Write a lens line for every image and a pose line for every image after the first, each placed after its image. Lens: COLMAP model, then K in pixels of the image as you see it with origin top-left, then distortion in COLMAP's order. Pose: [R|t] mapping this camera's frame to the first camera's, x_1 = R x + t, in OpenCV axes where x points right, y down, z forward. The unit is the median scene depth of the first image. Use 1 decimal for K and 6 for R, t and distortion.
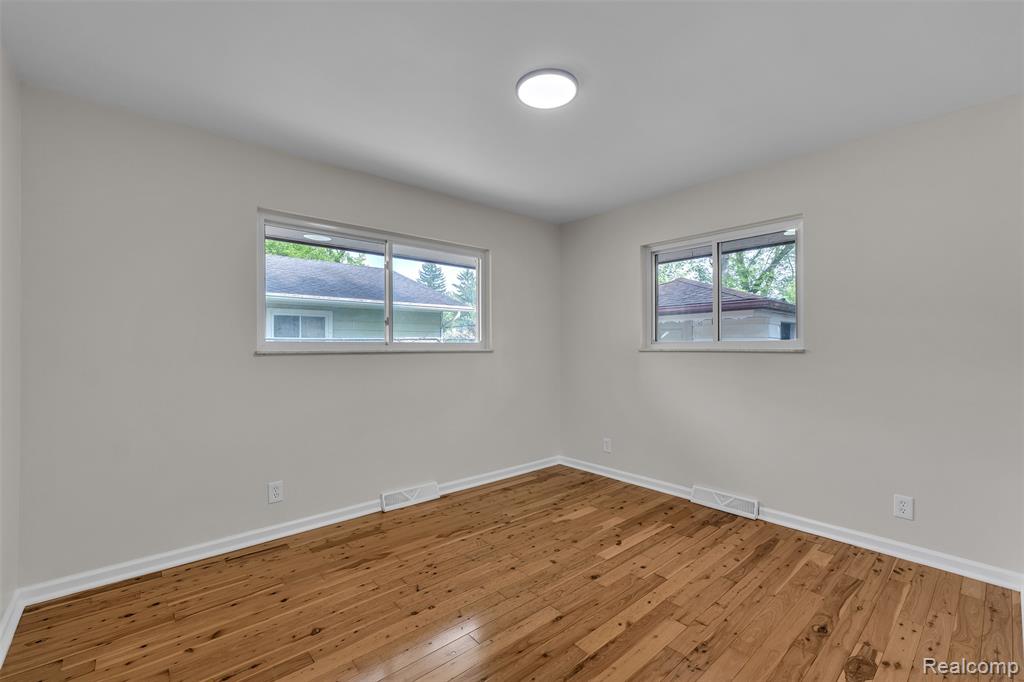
lens RADIAL K [[444.4, 0, 523.4], [0, 444.4, 346.1], [0, 0, 1]] dist [0.002709, 0.000233]
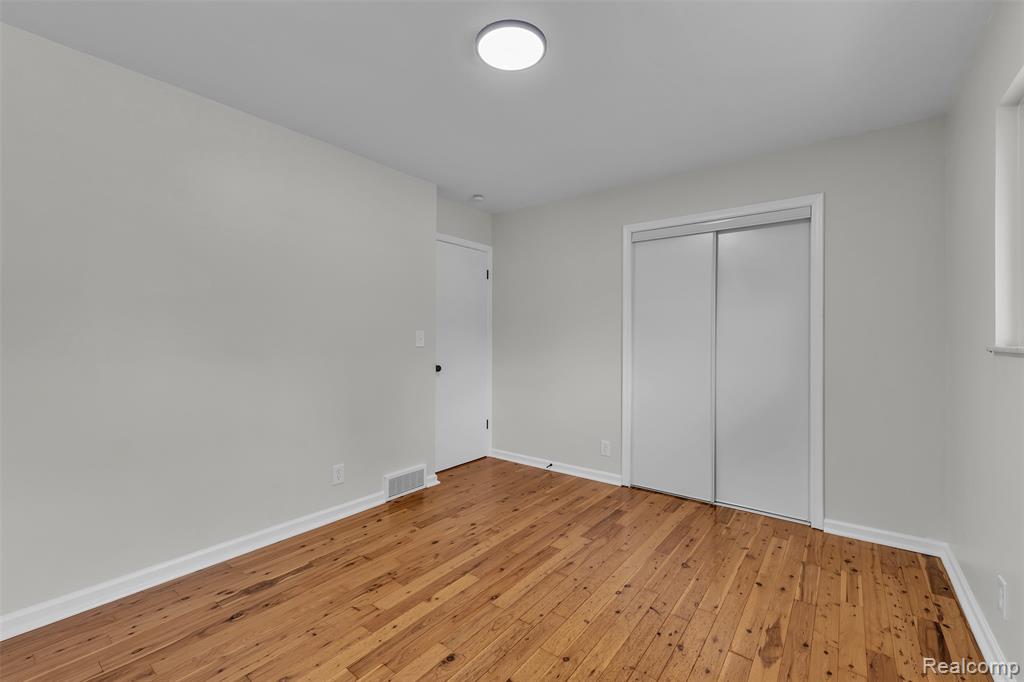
lens RADIAL K [[444.4, 0, 512.1], [0, 444.4, 337.5], [0, 0, 1]] dist [0.002709, 0.000233]
pose [[-0.985442, -0.002599, -0.169992, 0.213314], [-0.002644, 0.999997, 0.000041, -0.000205], [0.169992, 0.000490, -0.985445, 1.994784]]
